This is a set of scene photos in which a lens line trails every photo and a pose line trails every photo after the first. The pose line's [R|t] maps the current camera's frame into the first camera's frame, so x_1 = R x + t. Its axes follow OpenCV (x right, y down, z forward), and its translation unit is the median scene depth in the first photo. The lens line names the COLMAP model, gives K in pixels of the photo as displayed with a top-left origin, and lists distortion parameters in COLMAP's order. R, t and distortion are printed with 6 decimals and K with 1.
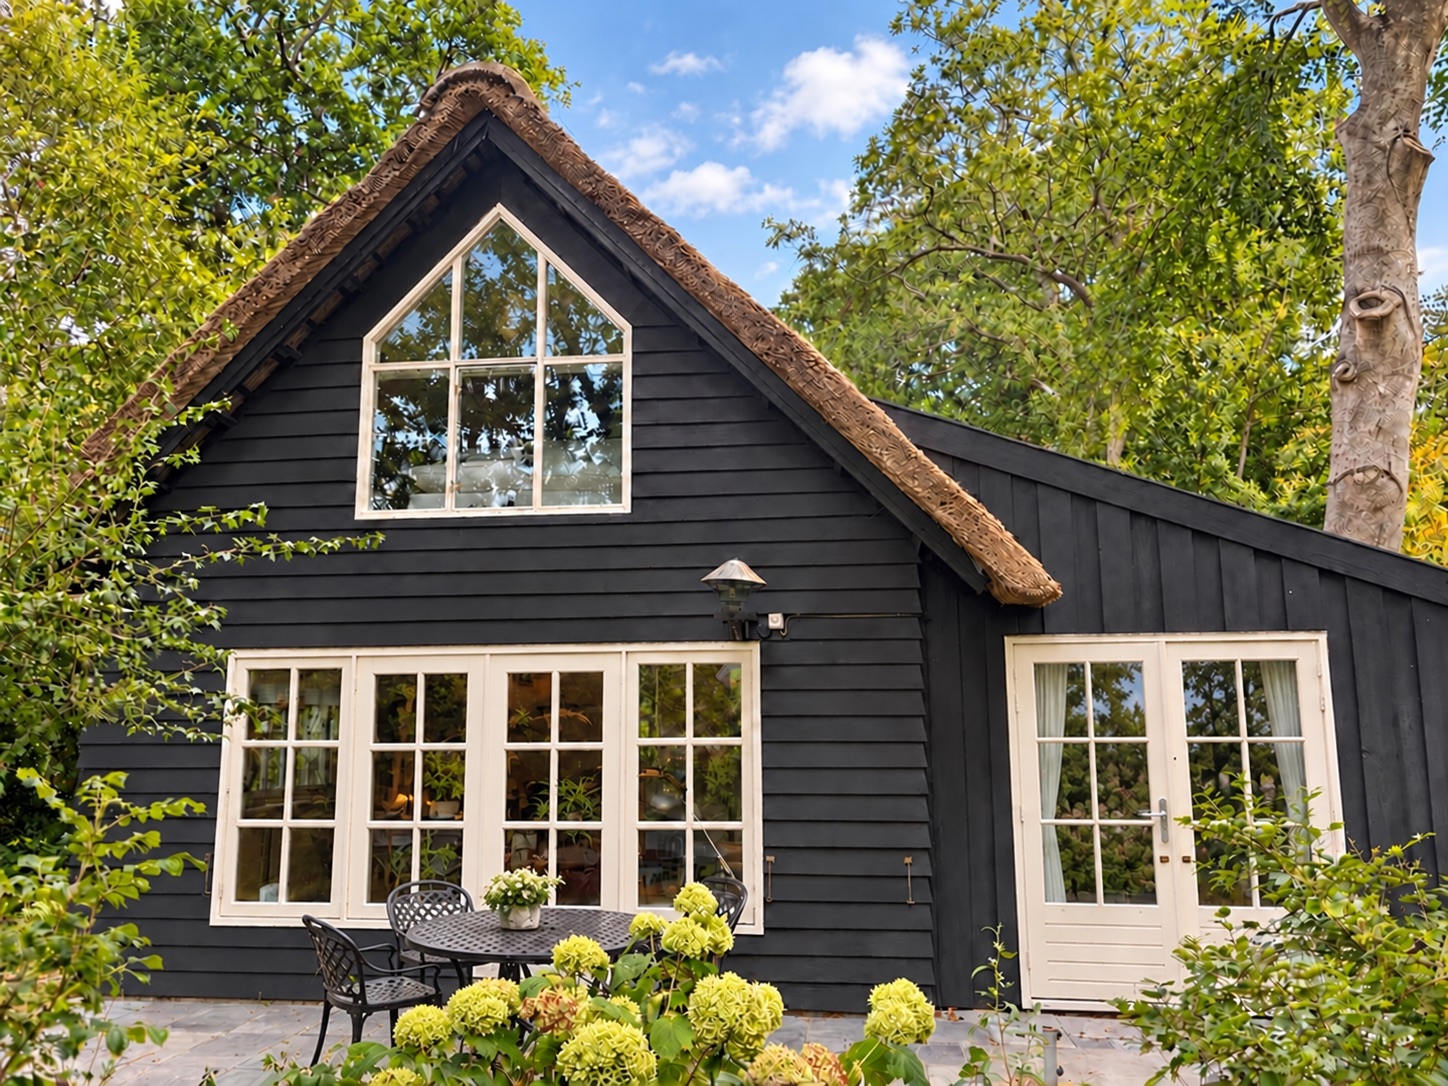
lens RADIAL K [[1108.1, 0, 723.6], [0, 1108.1, 590.2], [0, 0, 1]] dist [0.013856, -0.001734]
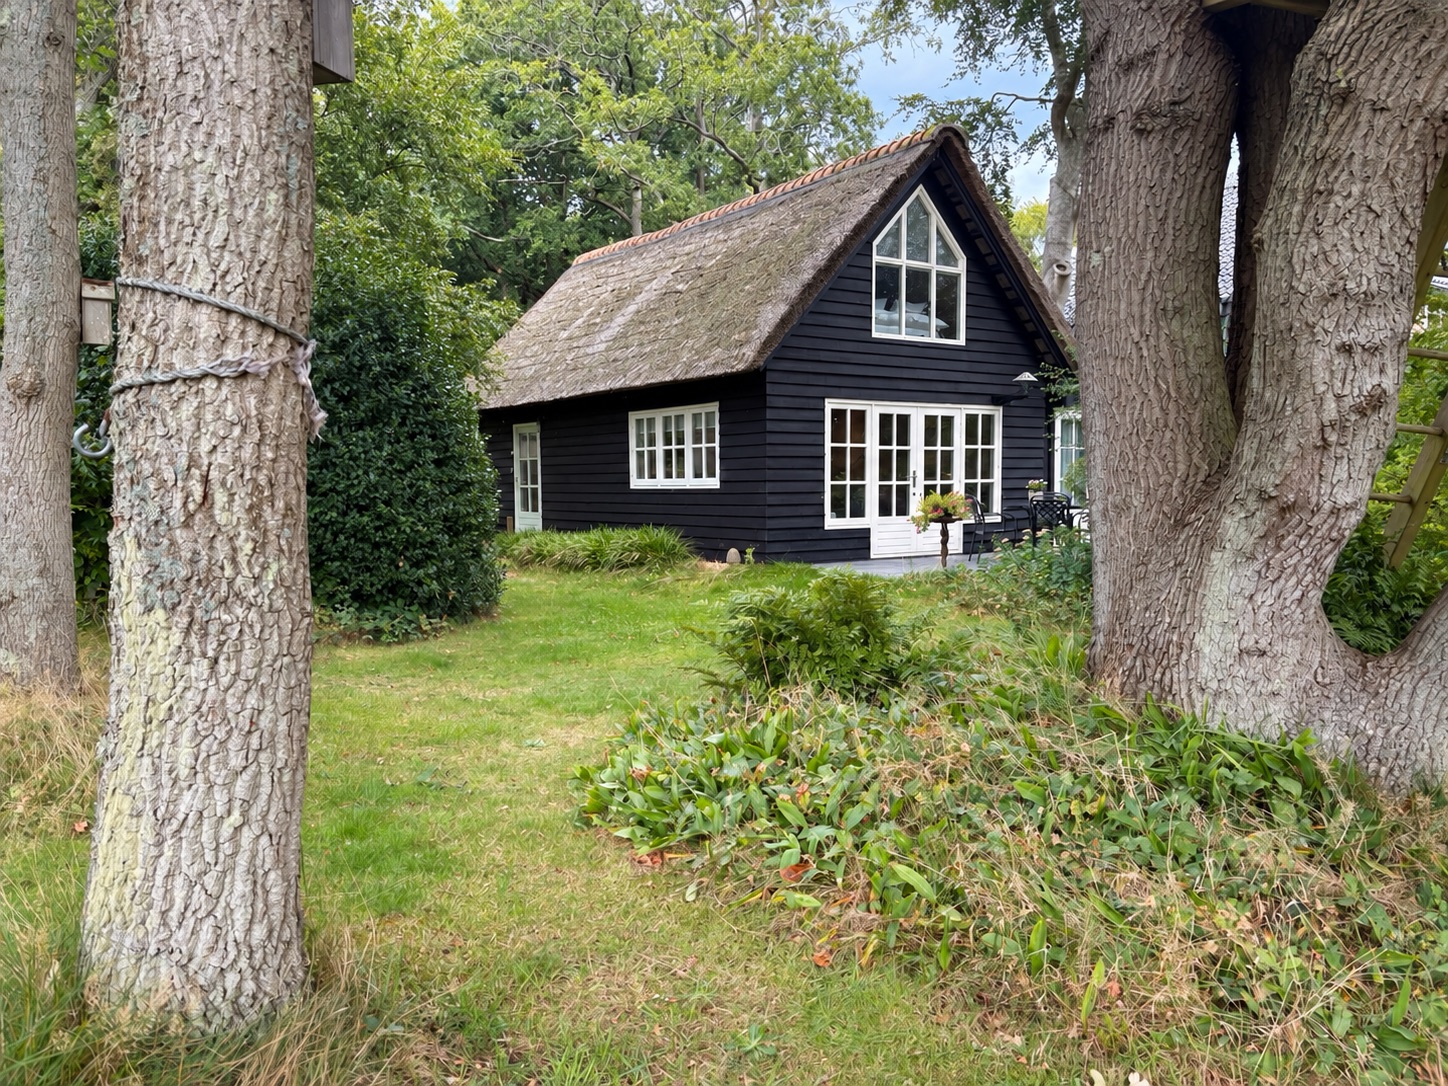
lens RADIAL K [[1108.1, 0, 723.6], [0, 1108.1, 590.2], [0, 0, 1]] dist [0.013856, -0.001734]
pose [[0.730722, -0.081637, 0.677777, -2.023730], [-0.112751, 0.964757, 0.237762, -0.071109], [-0.673300, -0.250158, 0.695764, -0.378276]]
